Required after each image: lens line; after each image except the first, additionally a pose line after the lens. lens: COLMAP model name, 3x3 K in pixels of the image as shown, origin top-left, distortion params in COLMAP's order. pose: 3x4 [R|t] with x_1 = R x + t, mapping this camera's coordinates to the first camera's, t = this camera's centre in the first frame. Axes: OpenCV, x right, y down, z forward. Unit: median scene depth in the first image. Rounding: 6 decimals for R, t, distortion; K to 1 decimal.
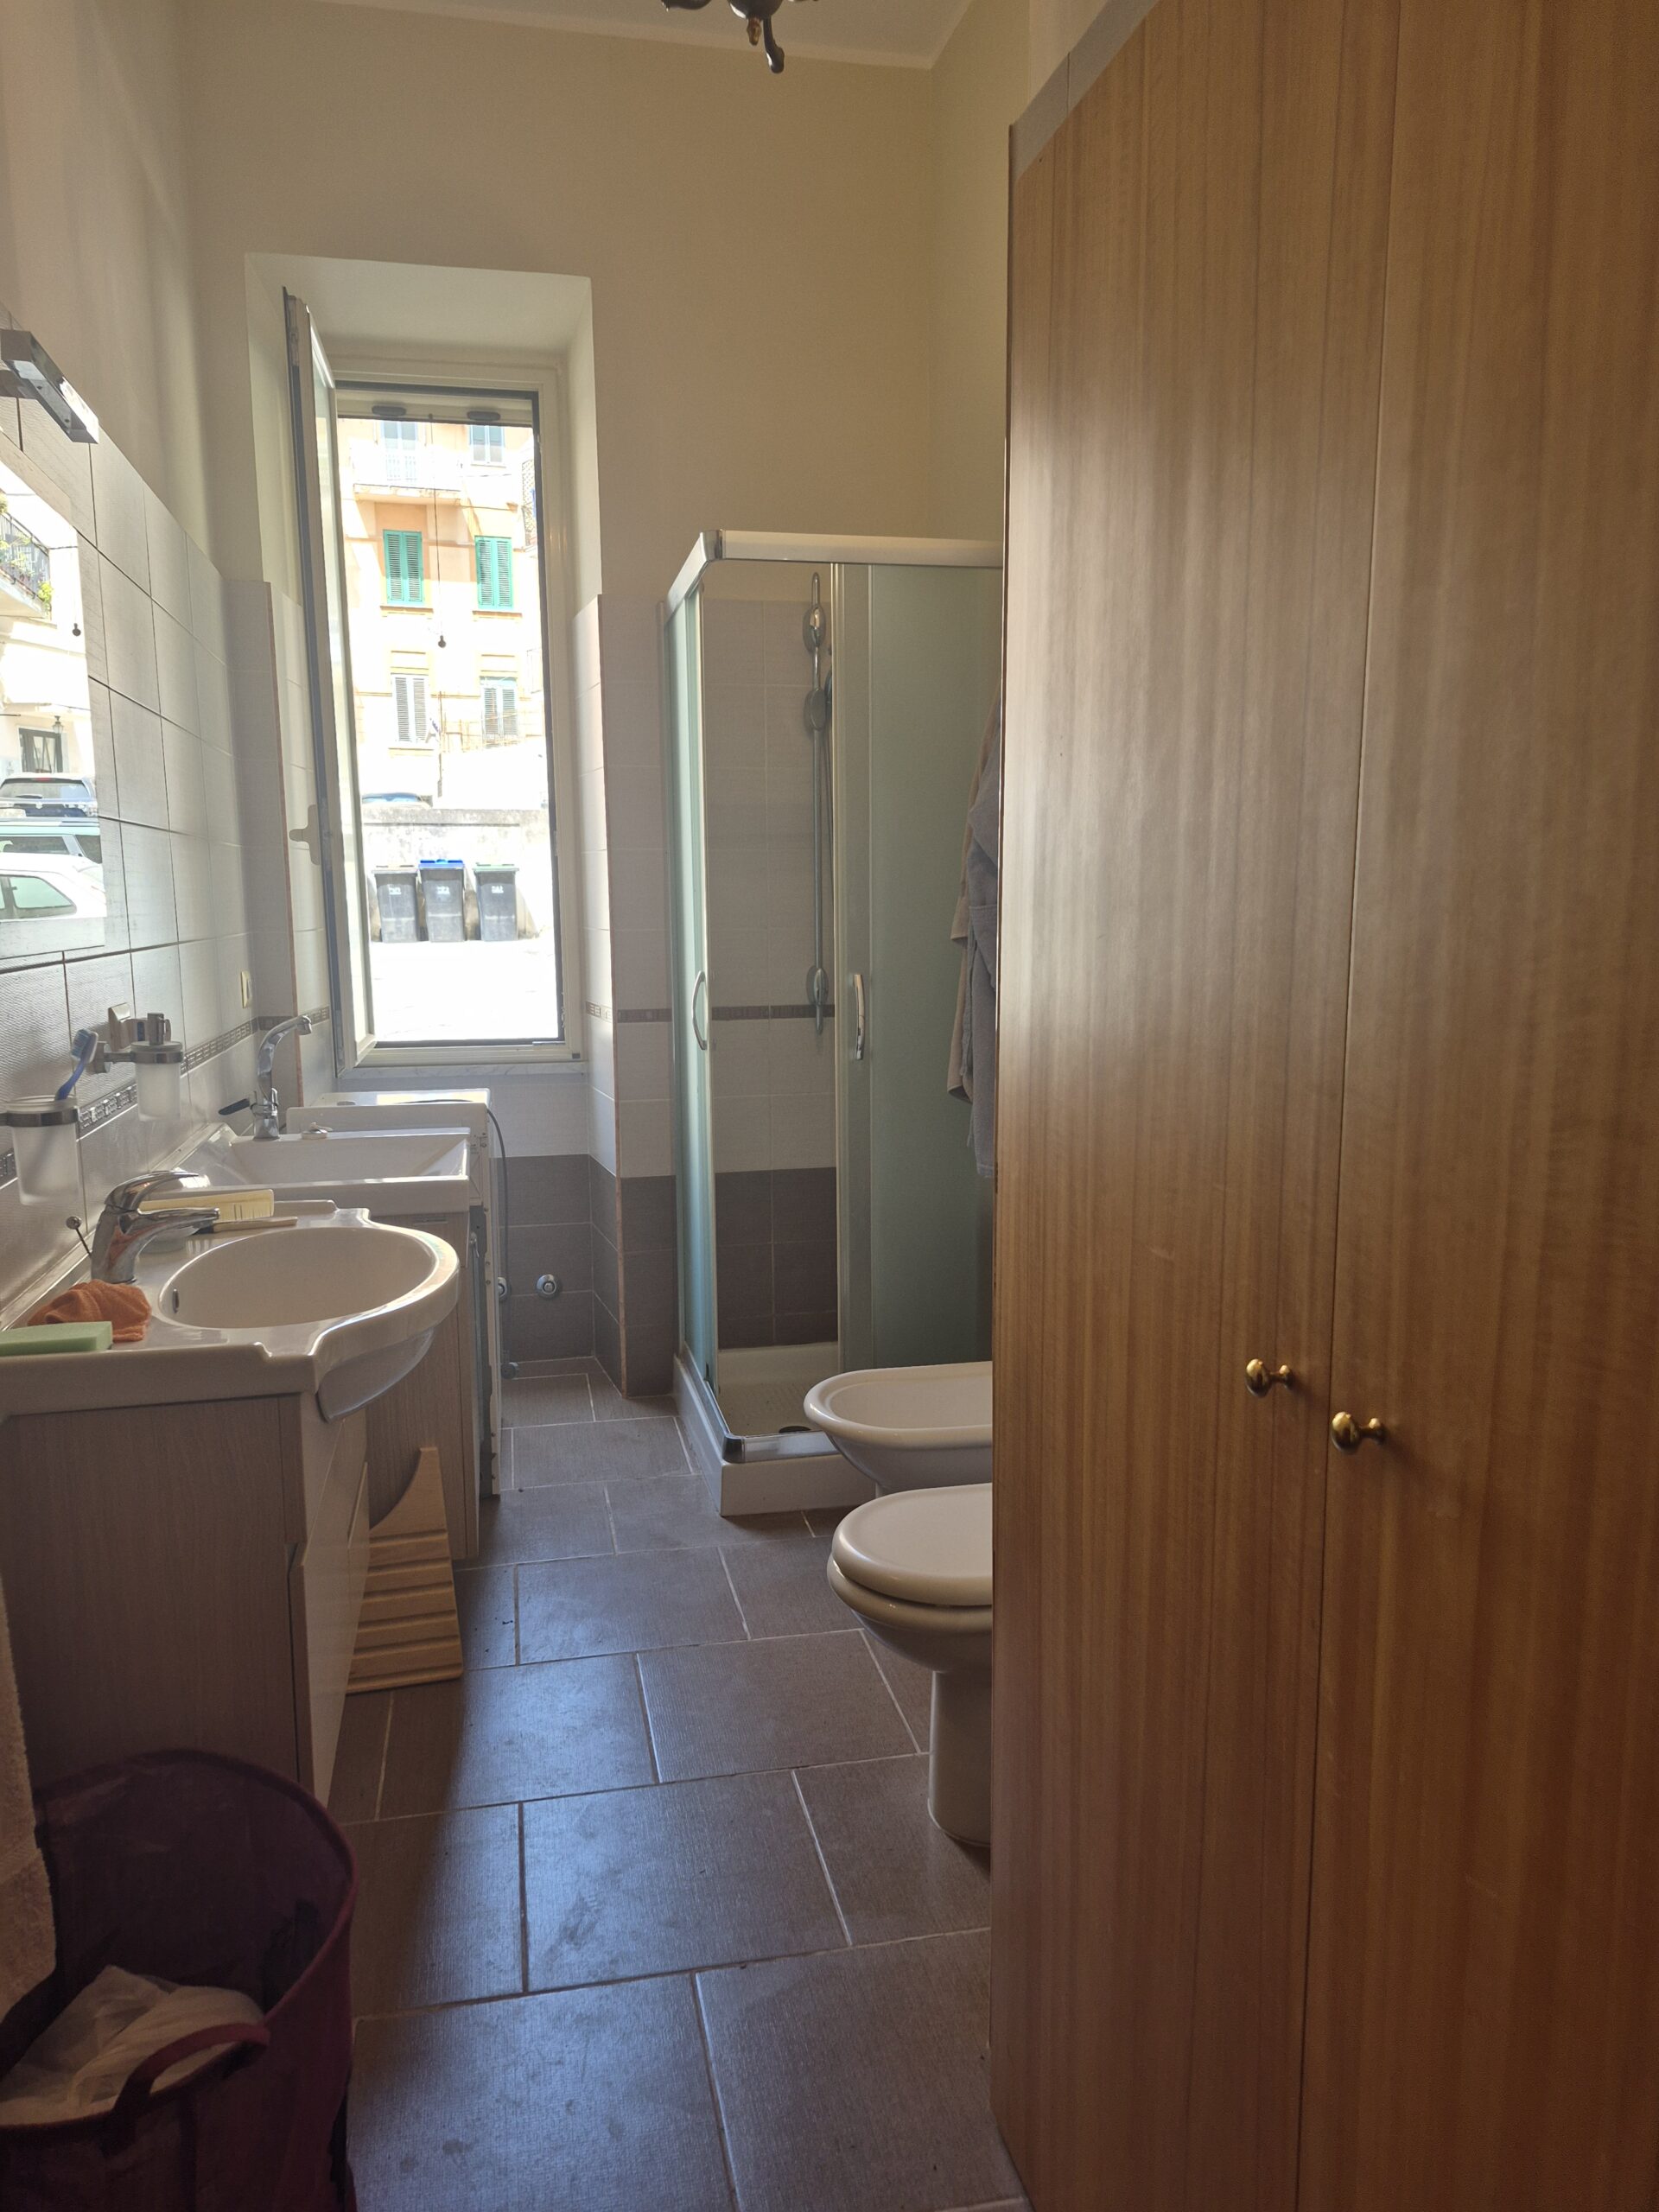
lens RADIAL K [[1546.1, 0, 818.3], [0, 1546.1, 1129.0], [0, 0, 1]] dist [0.138988, -0.225308]
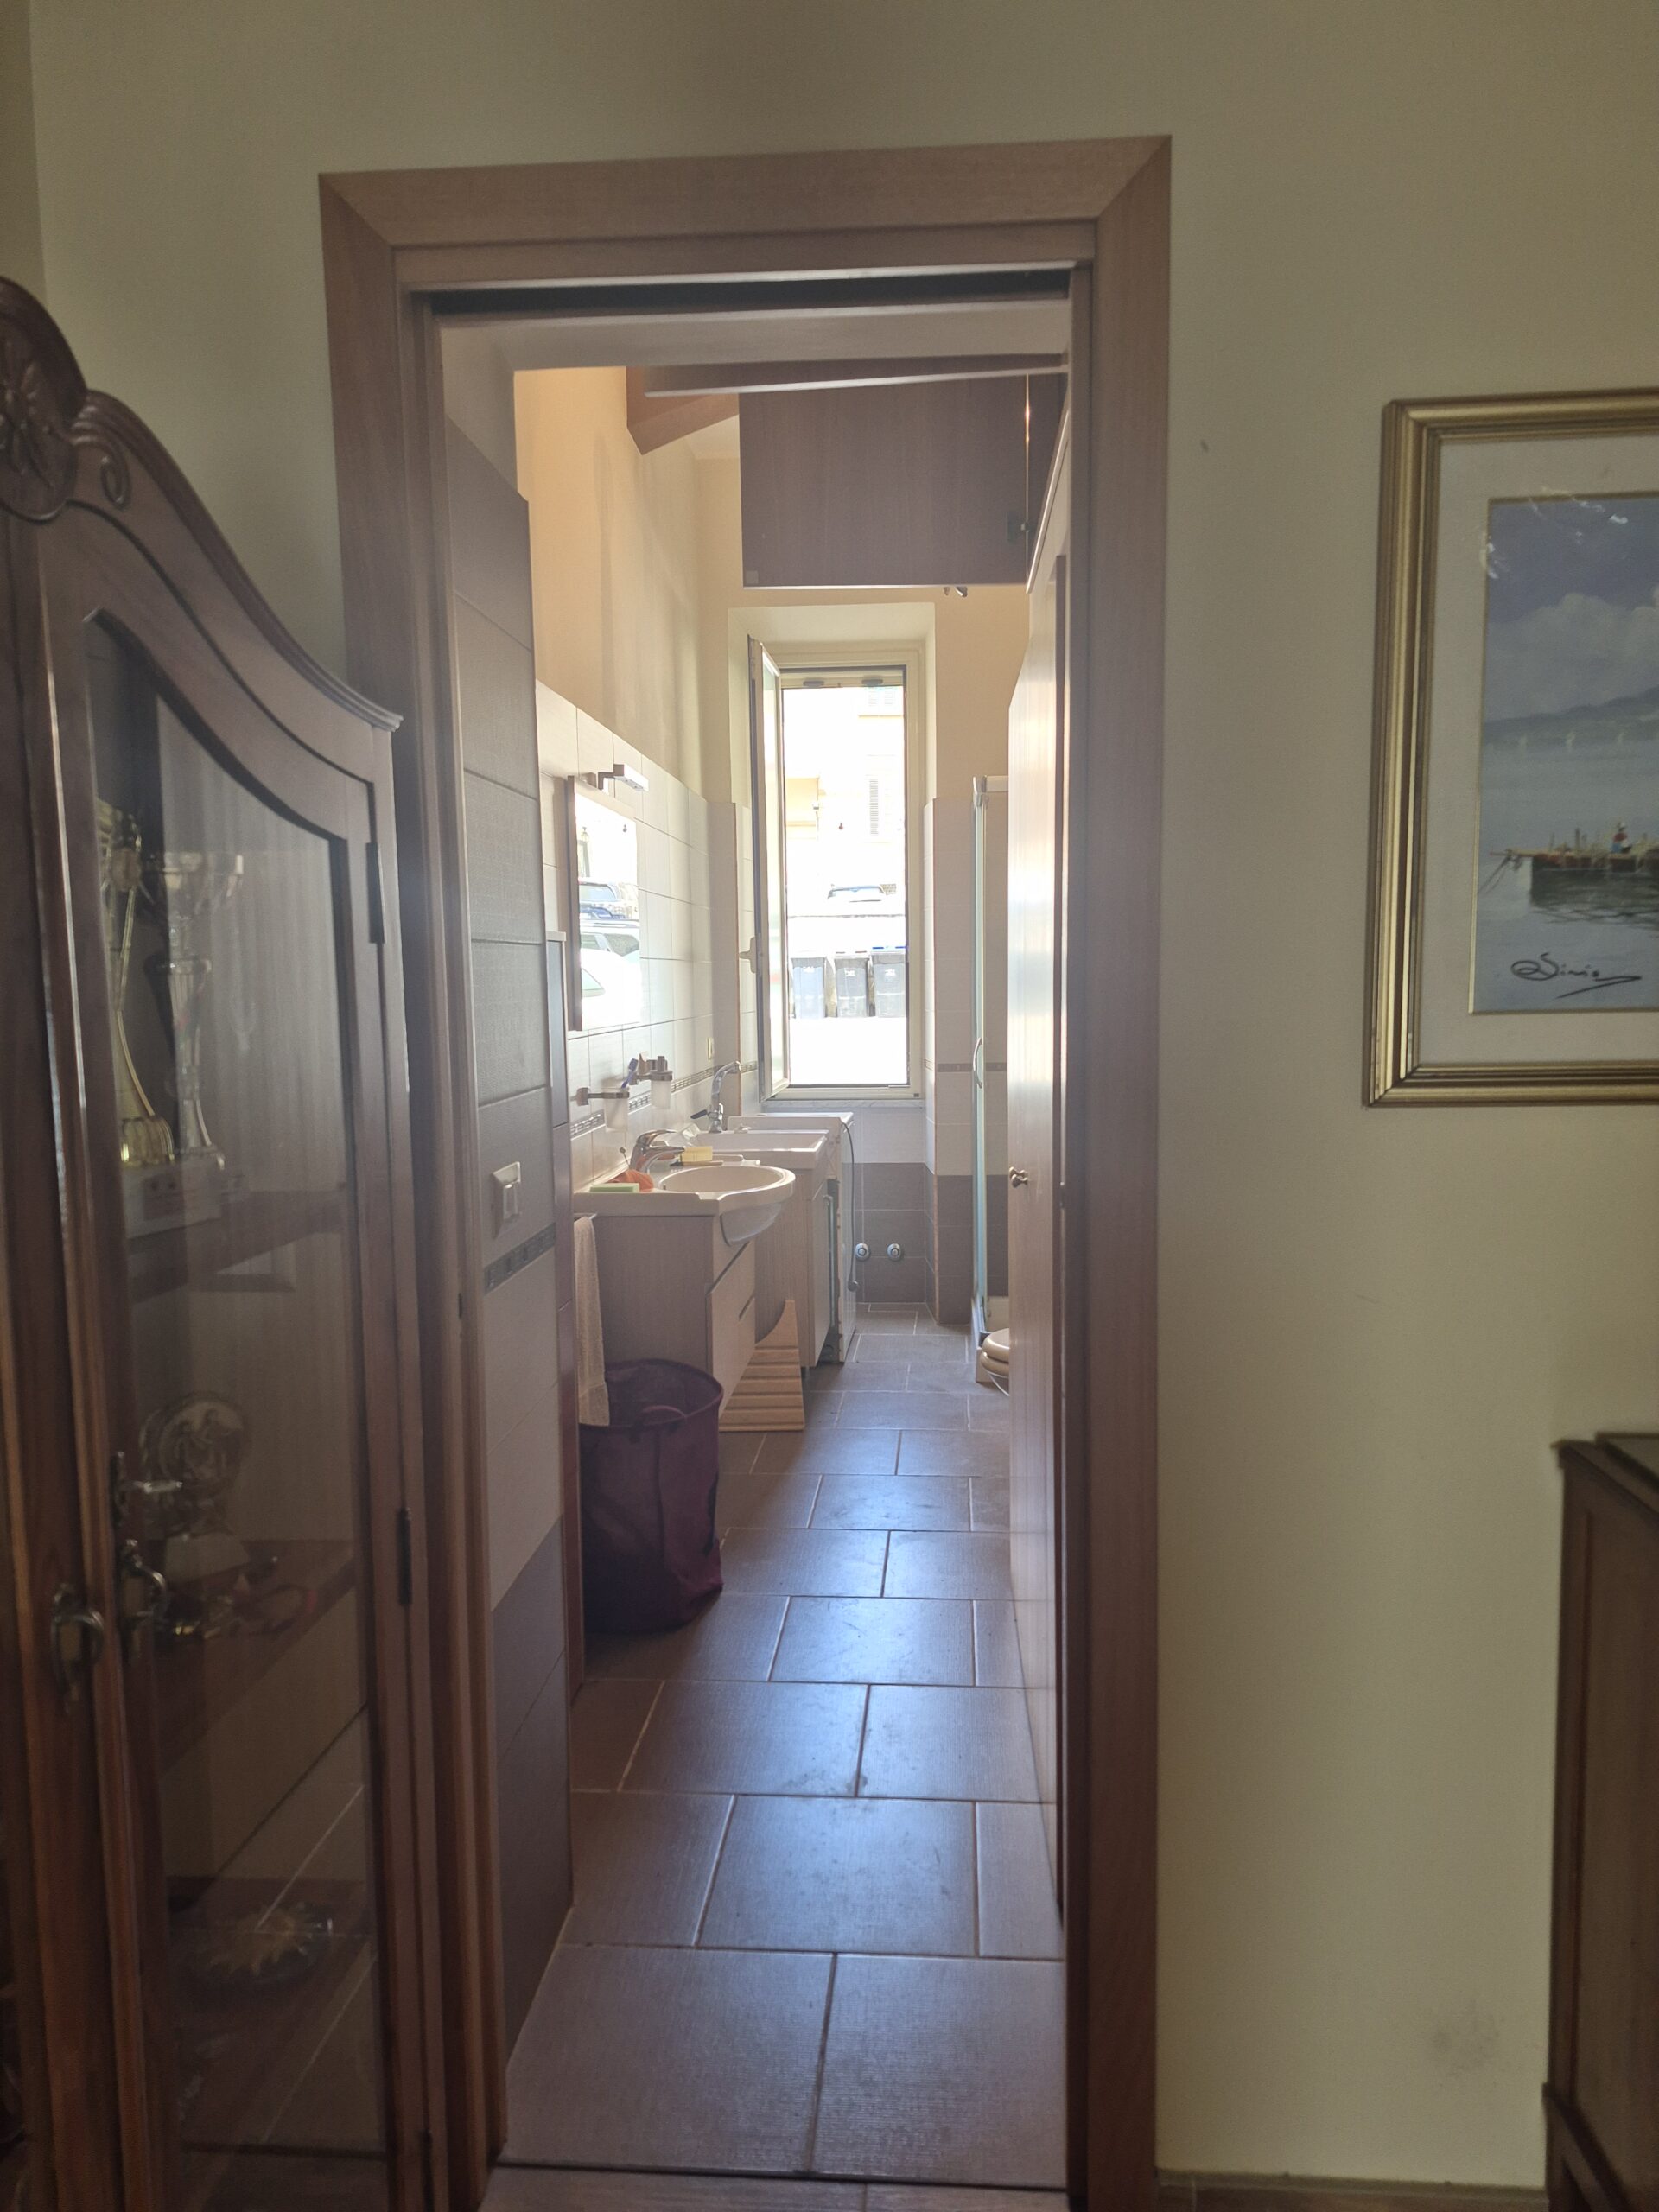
lens RADIAL K [[1546.1, 0, 818.3], [0, 1546.1, 1129.0], [0, 0, 1]] dist [0.138988, -0.225308]
pose [[0.956794, 0.023414, -0.289824, 0.194016], [-0.036875, 0.998476, -0.041070, 0.052076], [0.288421, 0.049982, 0.956198, -0.464408]]
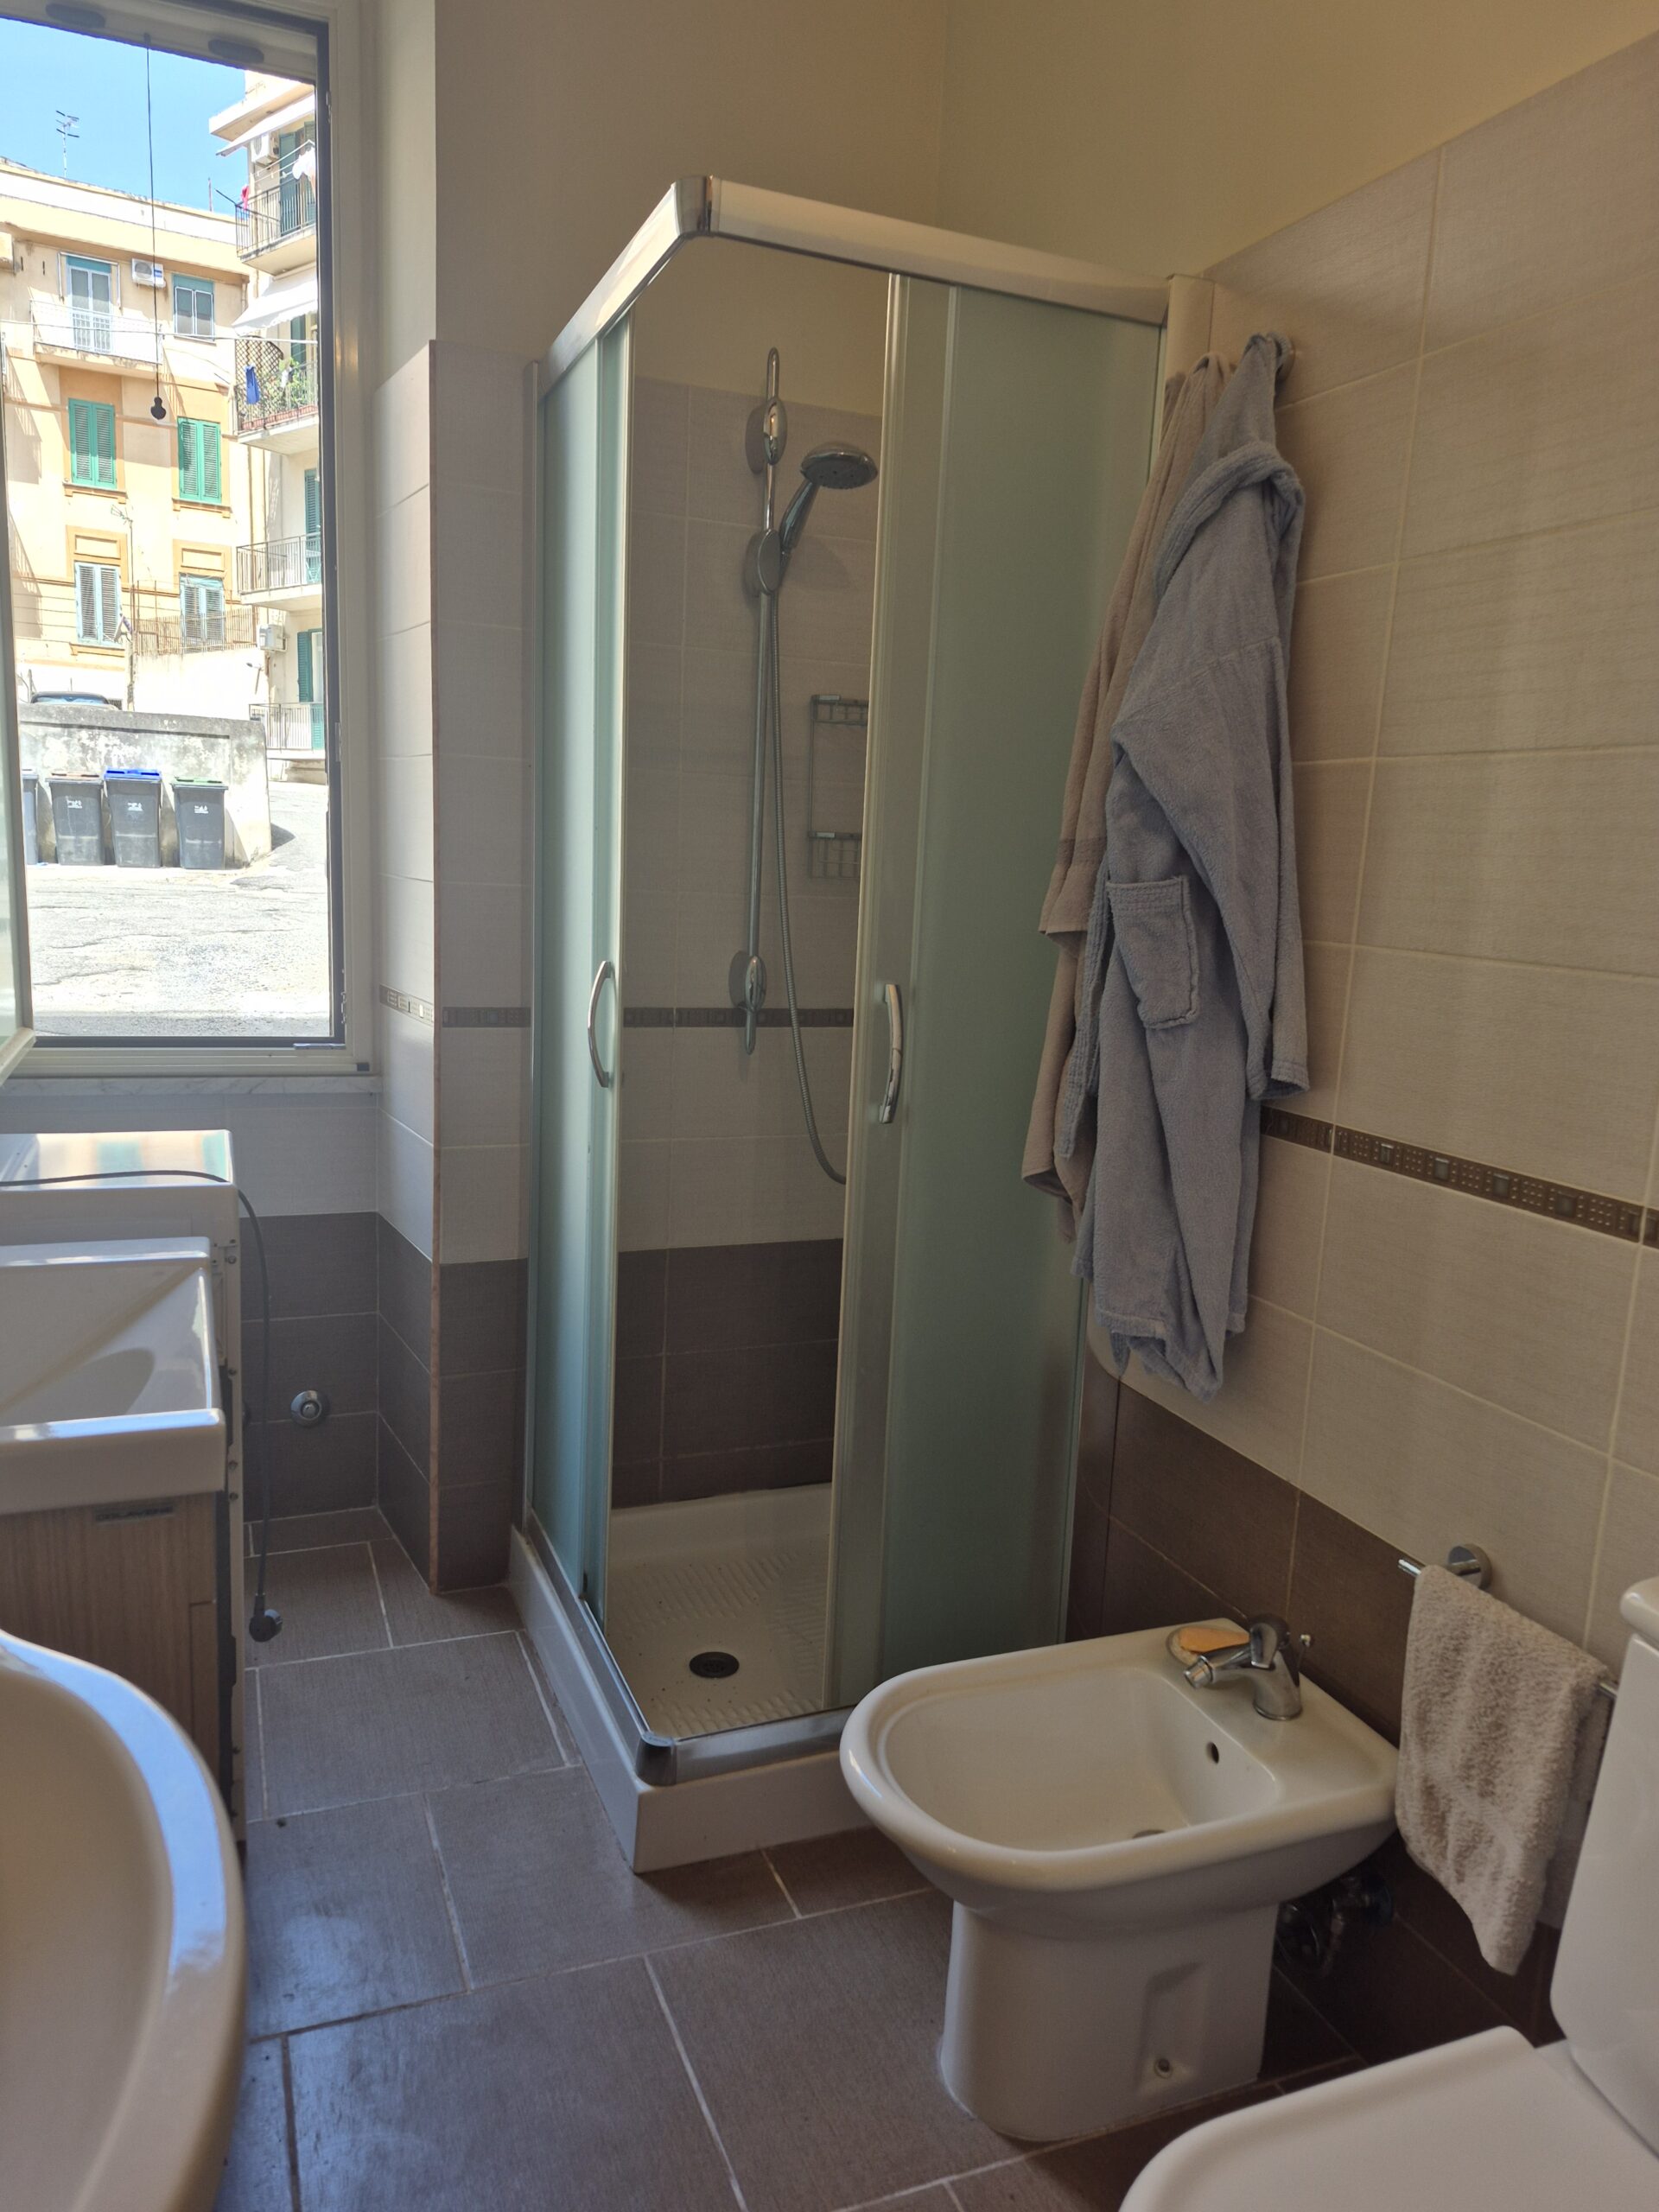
lens RADIAL K [[1530.5, 0, 823.7], [0, 1530.5, 1121.3], [0, 0, 1]] dist [0.100208, -0.118245]
pose [[0.982570, 0.022331, 0.184547, -0.089003], [-0.027511, 0.999295, 0.025557, -0.048977], [-0.183846, -0.030189, 0.982491, 0.334746]]
